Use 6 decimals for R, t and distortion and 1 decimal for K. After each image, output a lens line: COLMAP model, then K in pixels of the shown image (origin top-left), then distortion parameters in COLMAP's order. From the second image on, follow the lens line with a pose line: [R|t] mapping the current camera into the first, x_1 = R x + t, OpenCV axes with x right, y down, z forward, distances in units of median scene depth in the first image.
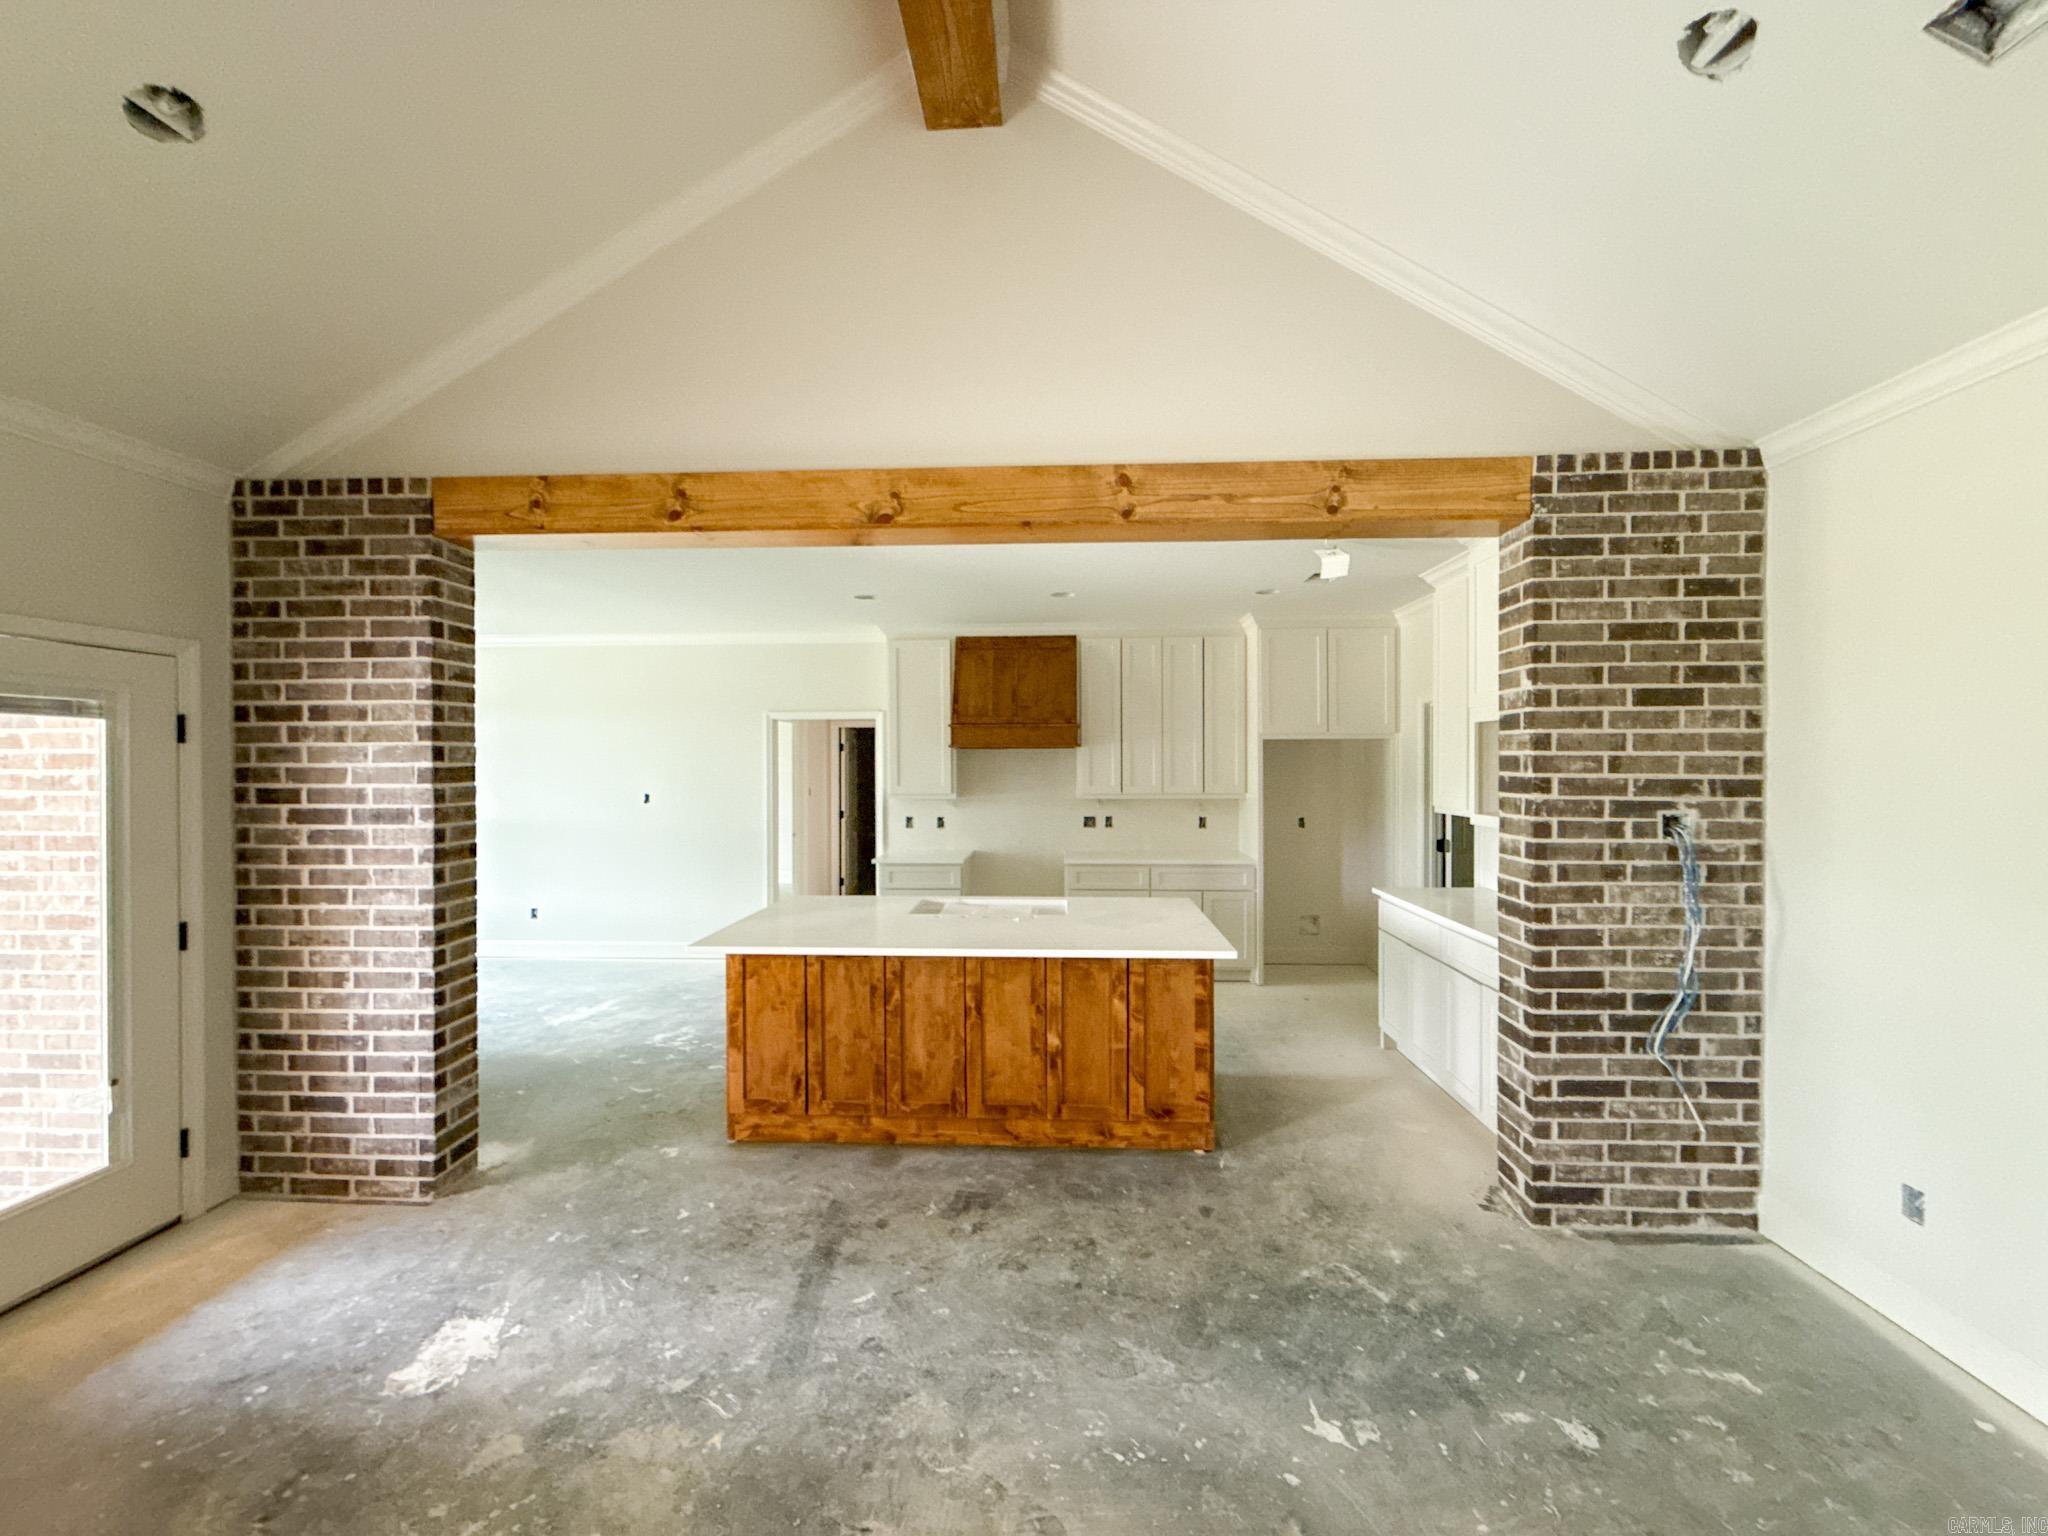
lens RADIAL K [[817.4, 0, 1024.4], [0, 817.4, 767.1], [0, 0, 1]] dist [-0.000117, 0.000693]
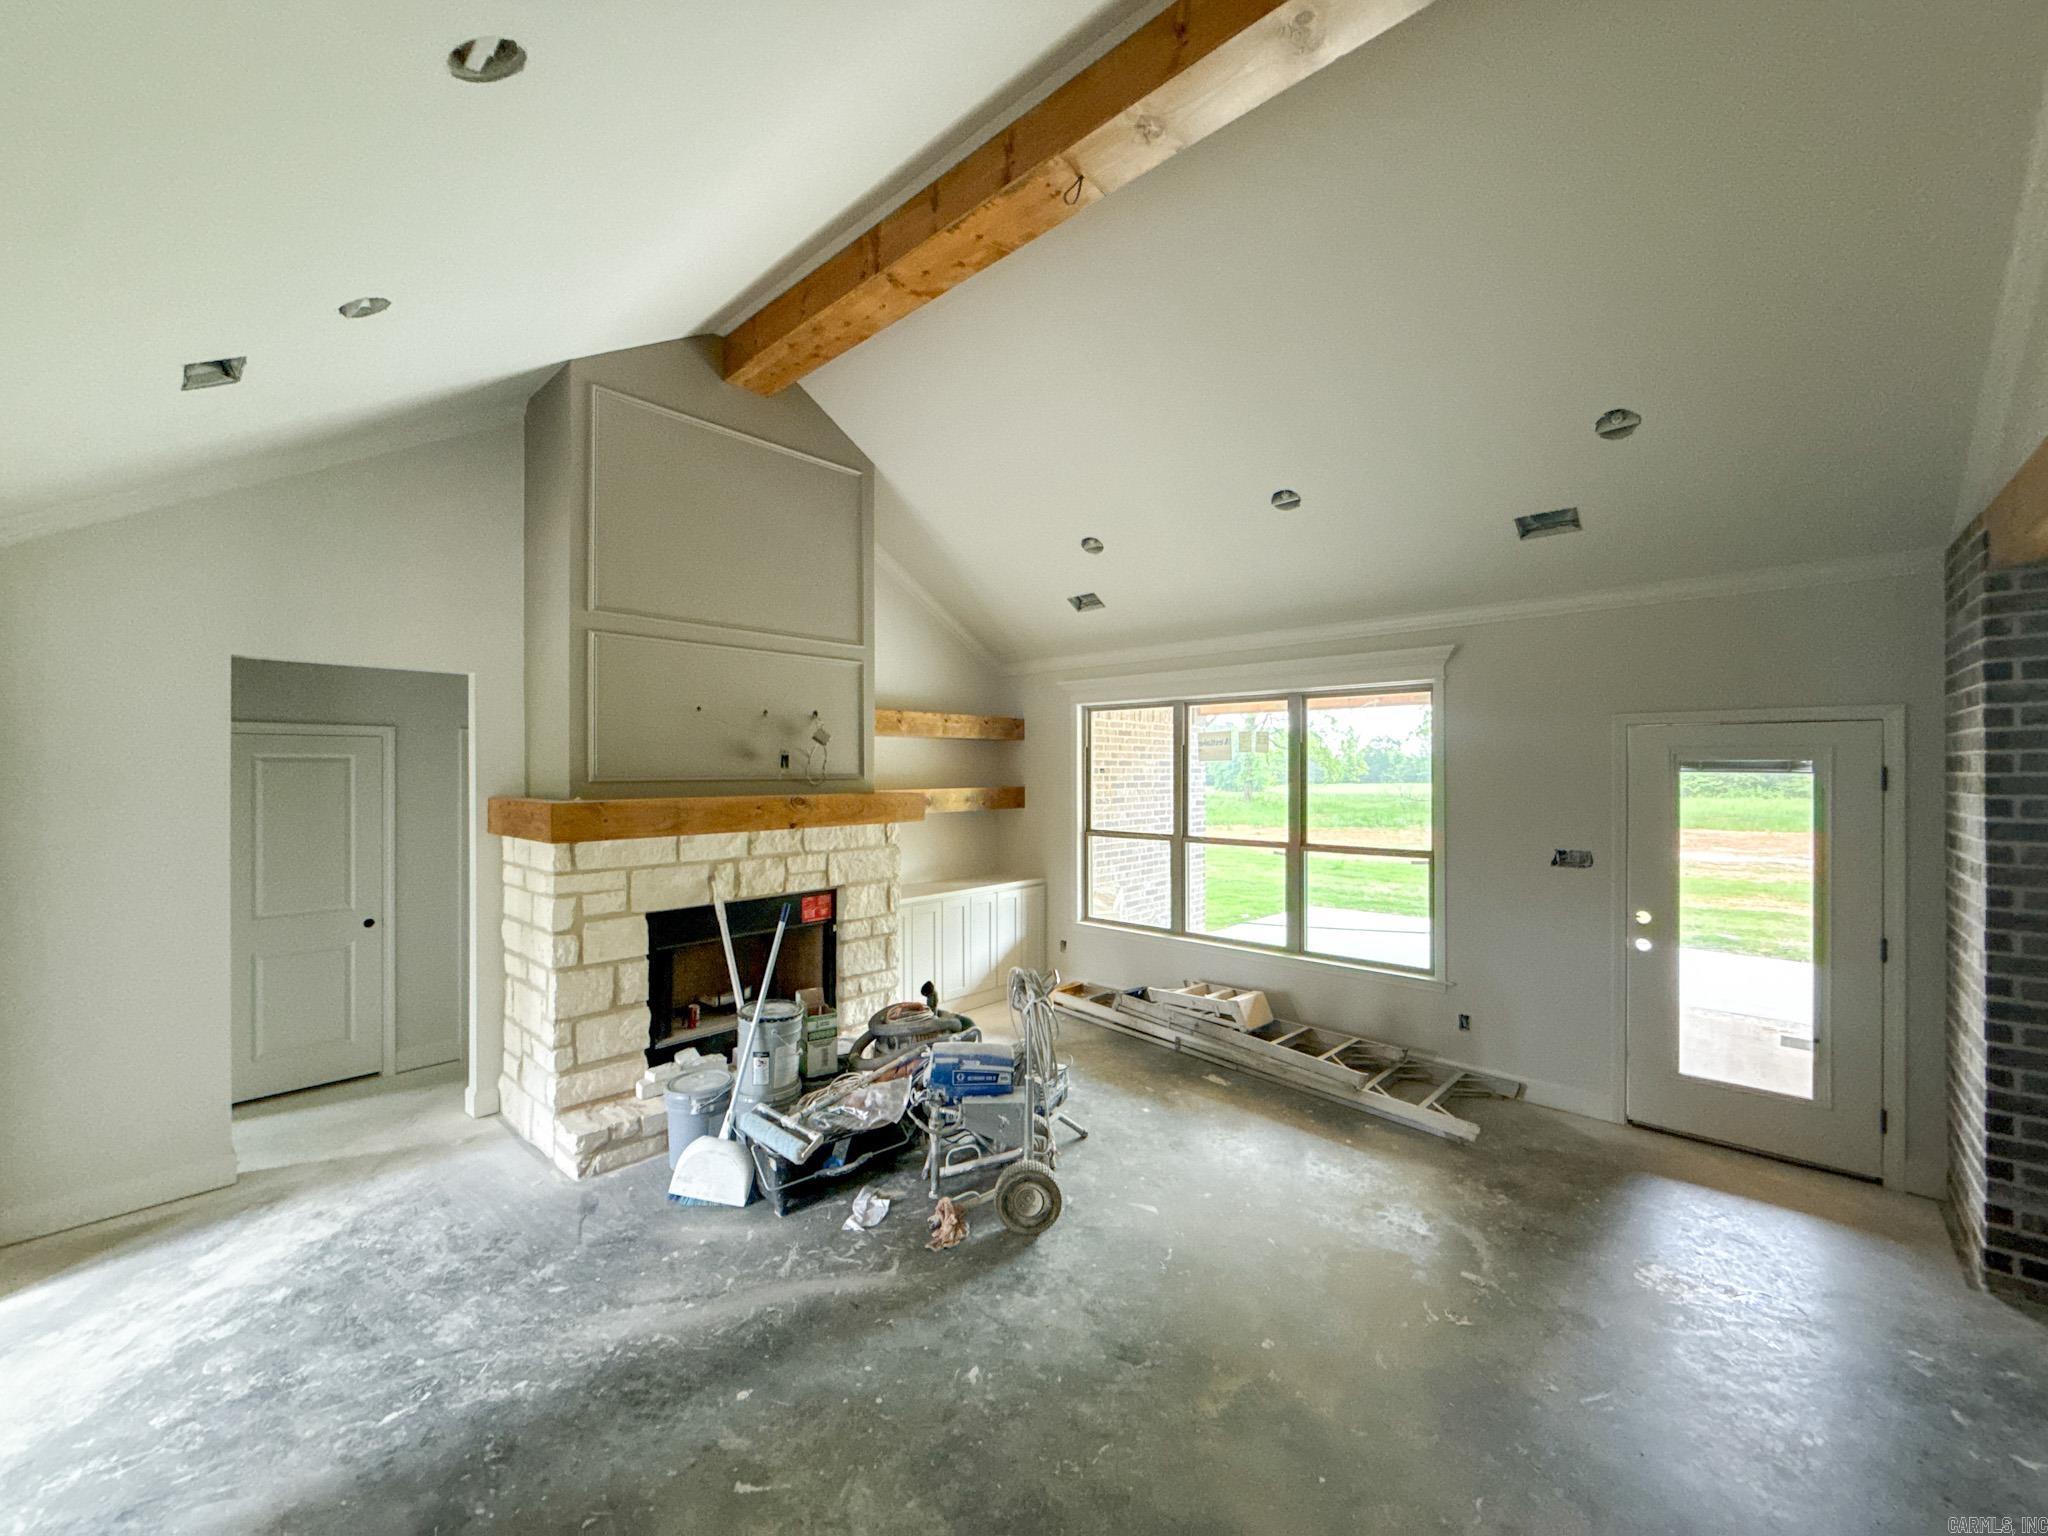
lens RADIAL K [[817.4, 0, 1024.6], [0, 817.4, 766.3], [0, 0, 1]] dist [-0.000117, 0.000693]
pose [[-0.640020, 0.002913, -0.768352, 0.604604], [-0.002000, 0.999983, 0.005457, -0.058971], [0.768355, 0.005030, -0.640004, 0.673039]]
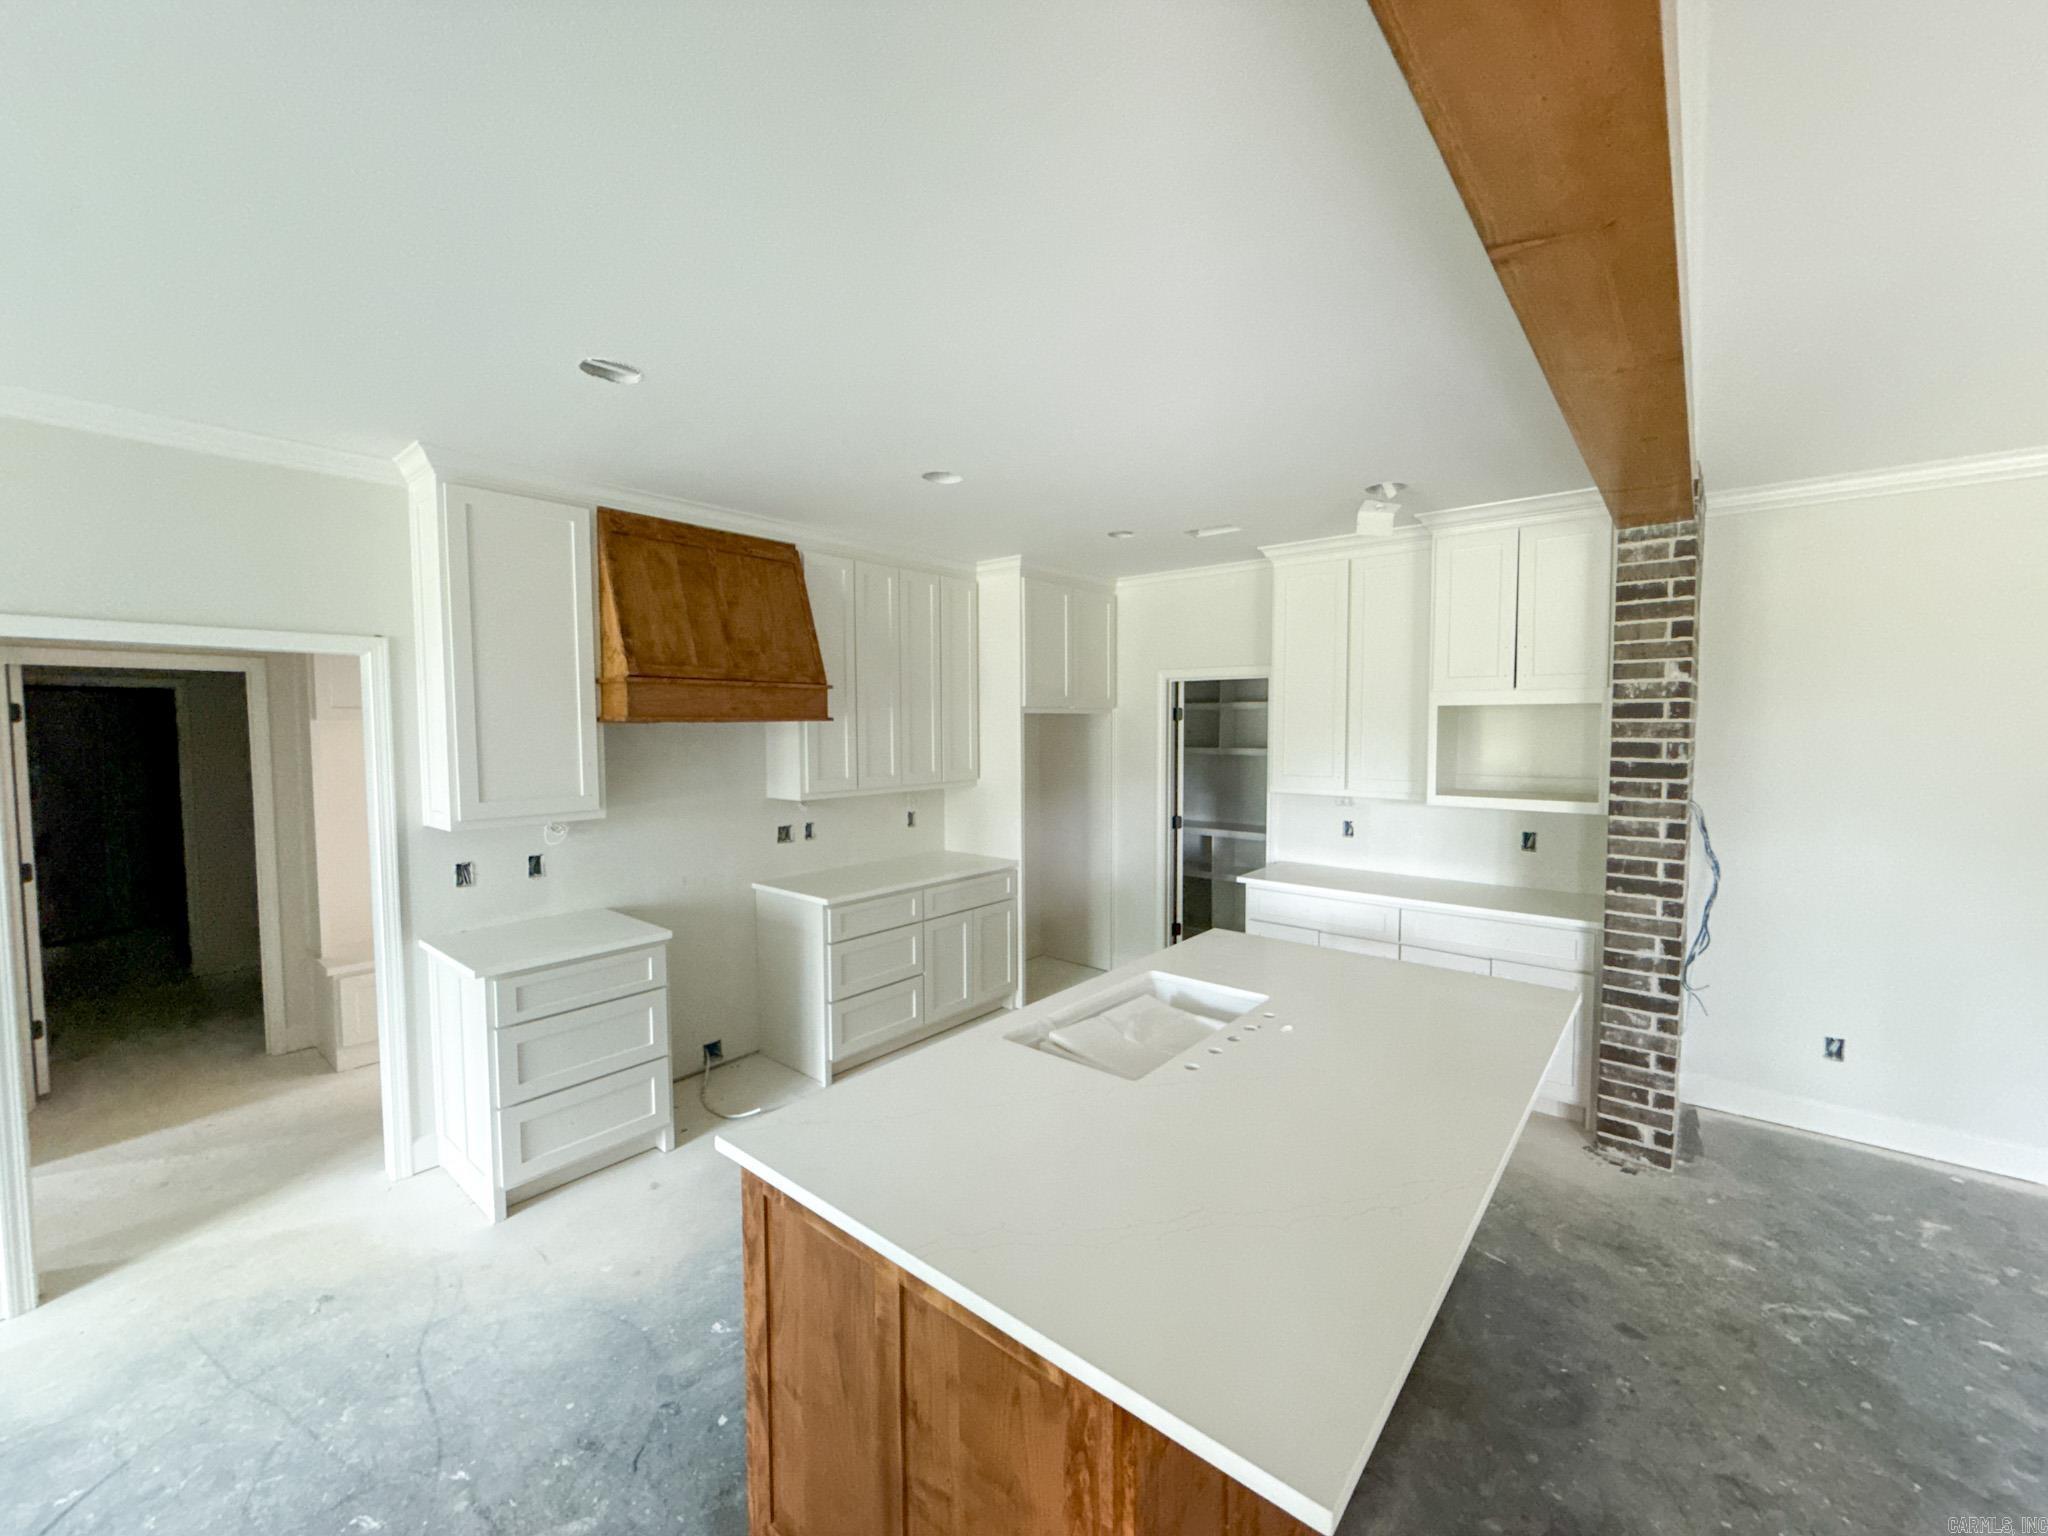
lens RADIAL K [[817.4, 0, 1020.5], [0, 817.4, 770.7], [0, 0, 1]] dist [-0.000117, 0.000693]
pose [[0.604639, -0.044580, 0.795251, -0.632363], [0.006587, 0.998678, 0.050976, -0.031884], [-0.796472, -0.025583, 0.604134, 0.870607]]
